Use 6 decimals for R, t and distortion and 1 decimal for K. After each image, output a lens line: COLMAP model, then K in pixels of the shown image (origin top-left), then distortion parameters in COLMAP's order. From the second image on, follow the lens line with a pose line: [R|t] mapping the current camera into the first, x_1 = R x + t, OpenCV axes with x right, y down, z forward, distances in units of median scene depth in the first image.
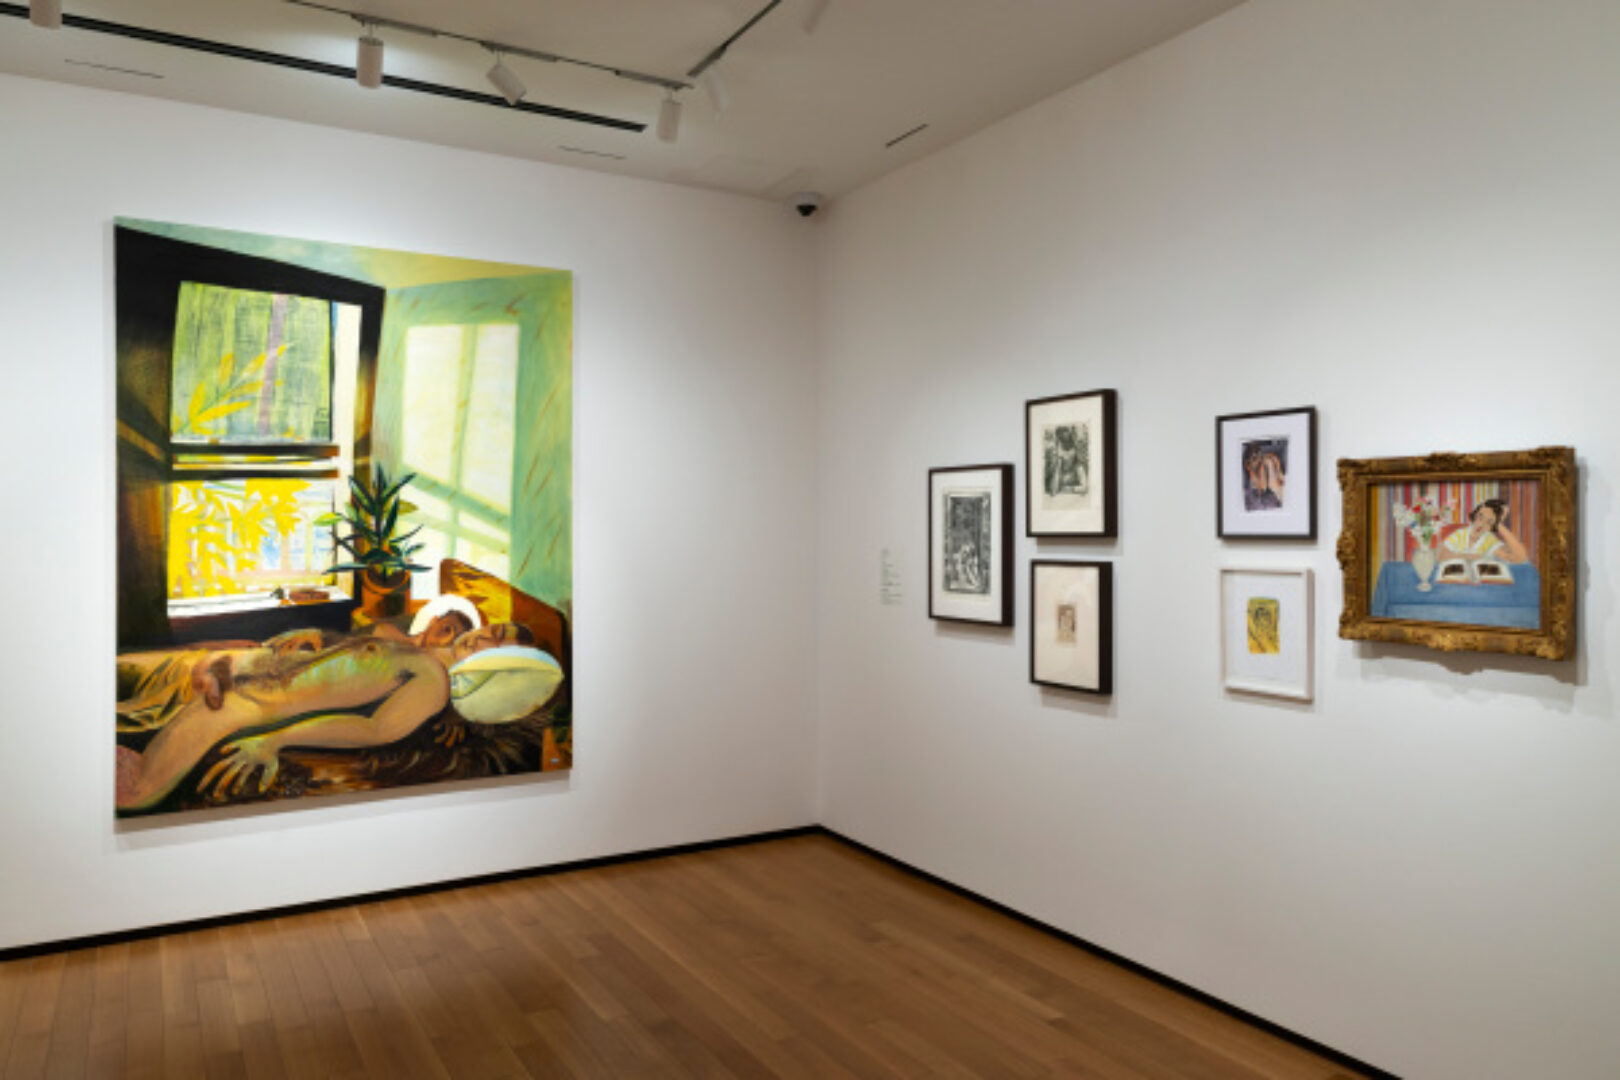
lens RADIAL K [[1074.7, 0, 769.8], [0, 1074.7, 533.2], [0, 0, 1]] dist [0.001731, 0.002384]
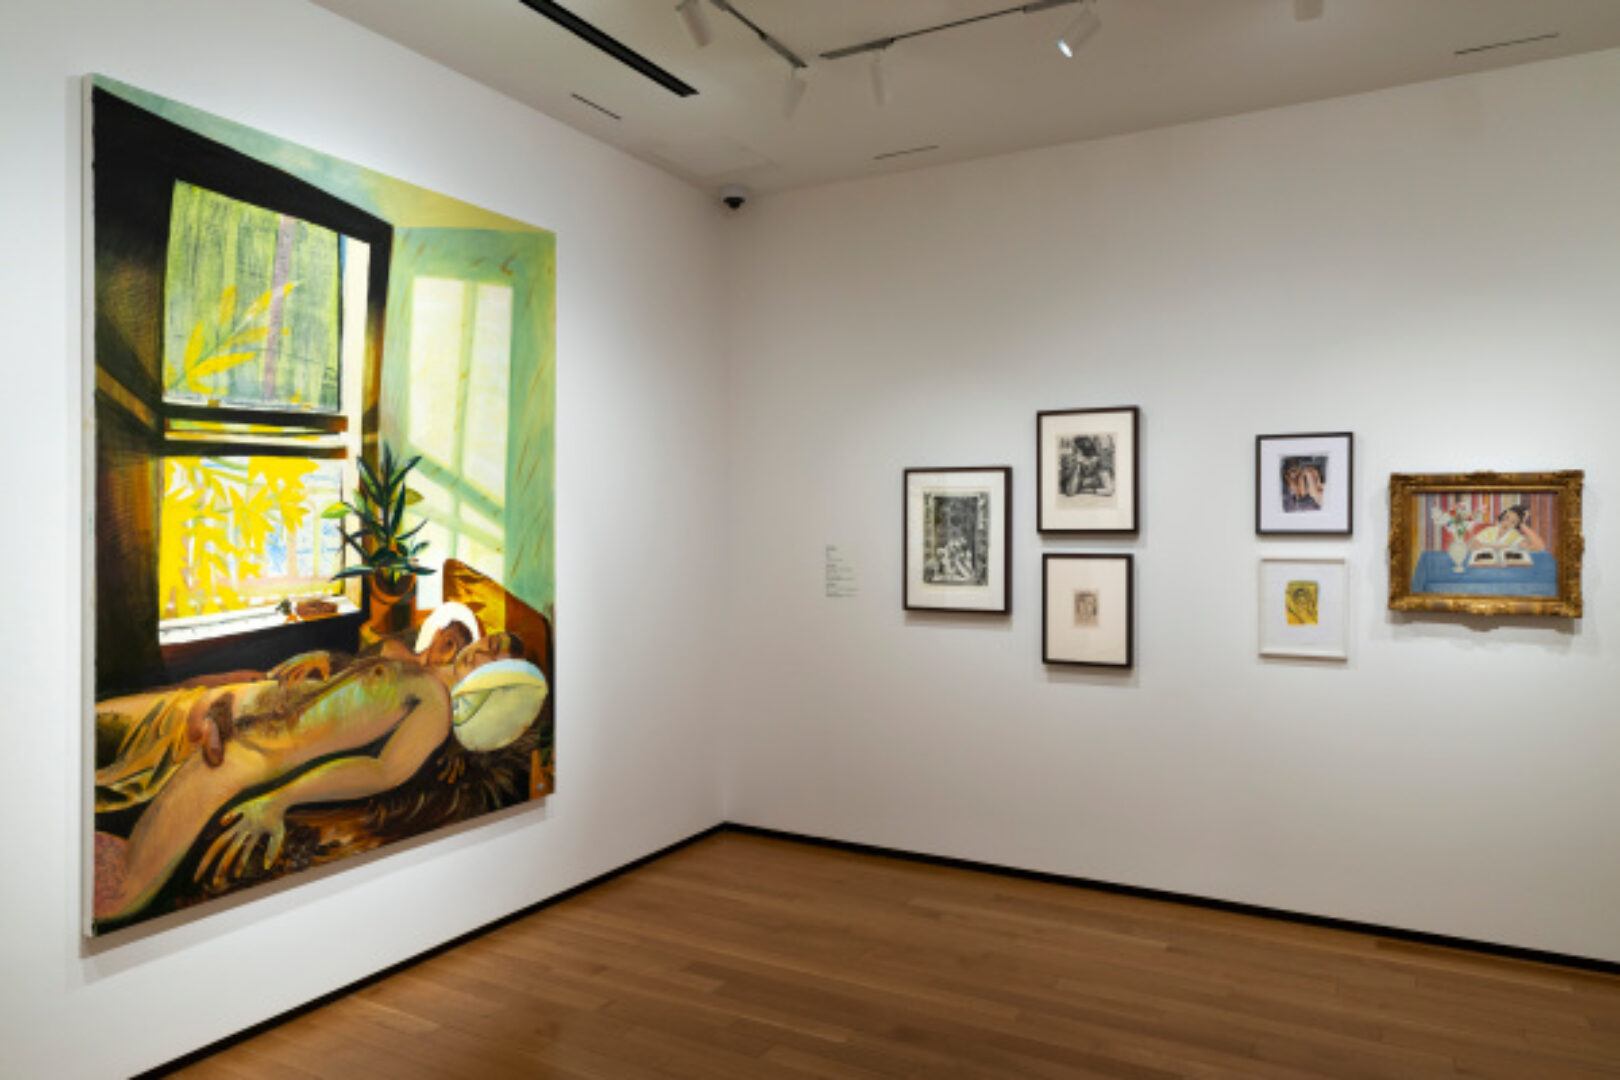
lens RADIAL K [[1074.7, 0, 741.0], [0, 1074.7, 535.3], [0, 0, 1]] dist [0.001731, 0.002384]
pose [[0.866104, -0.001530, 0.499862, -0.560117], [-0.001509, 0.999983, 0.005675, 0.000188], [-0.499862, -0.005669, 0.866086, 0.175568]]
